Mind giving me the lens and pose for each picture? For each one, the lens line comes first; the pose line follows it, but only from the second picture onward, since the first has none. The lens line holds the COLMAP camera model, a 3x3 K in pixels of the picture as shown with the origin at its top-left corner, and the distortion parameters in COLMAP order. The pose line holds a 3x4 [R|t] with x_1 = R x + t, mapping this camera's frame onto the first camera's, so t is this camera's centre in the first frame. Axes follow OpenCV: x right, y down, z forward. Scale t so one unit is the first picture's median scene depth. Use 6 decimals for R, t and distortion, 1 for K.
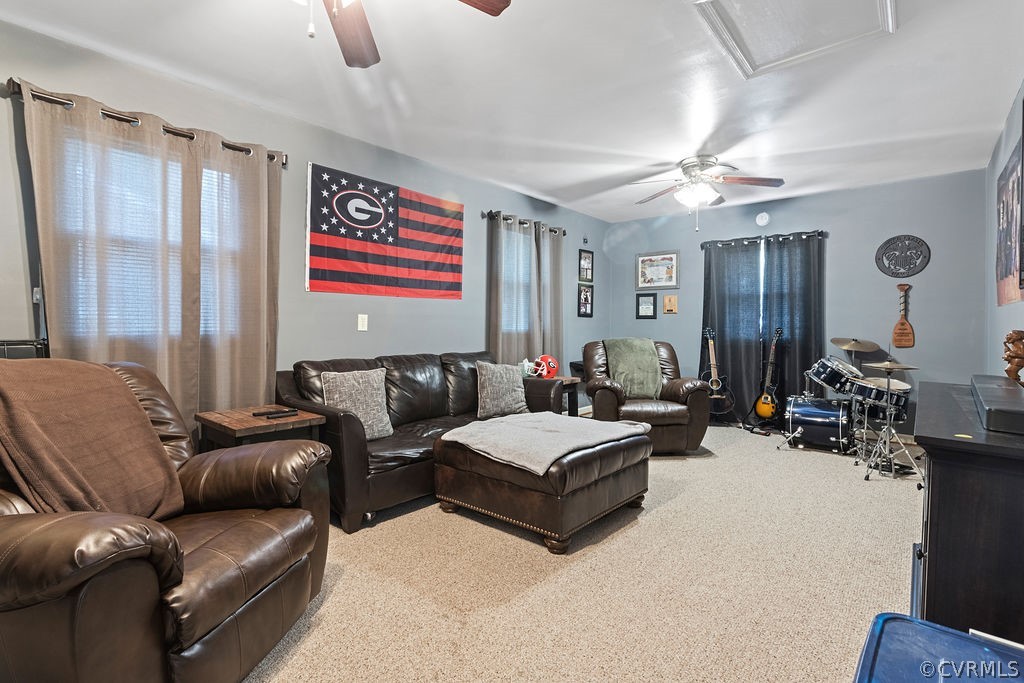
lens RADIAL K [[490.5, 0, 509.2], [0, 490.5, 334.5], [0, 0, 1]] dist [0.000934, -0.000147]
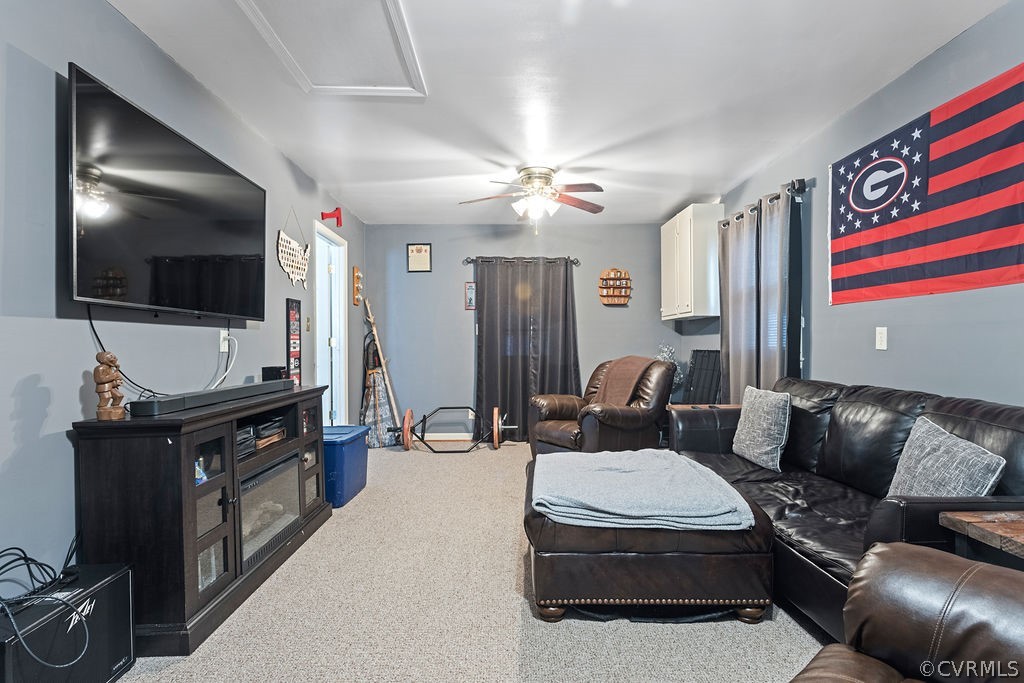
lens RADIAL K [[490.5, 0, 509.4], [0, 490.5, 345.8], [0, 0, 1]] dist [0.000934, -0.000147]
pose [[-0.748063, 0.005966, -0.663601, 0.598287], [-0.005029, 0.999880, 0.014659, -0.021244], [0.663609, 0.014303, -0.747943, 1.183567]]
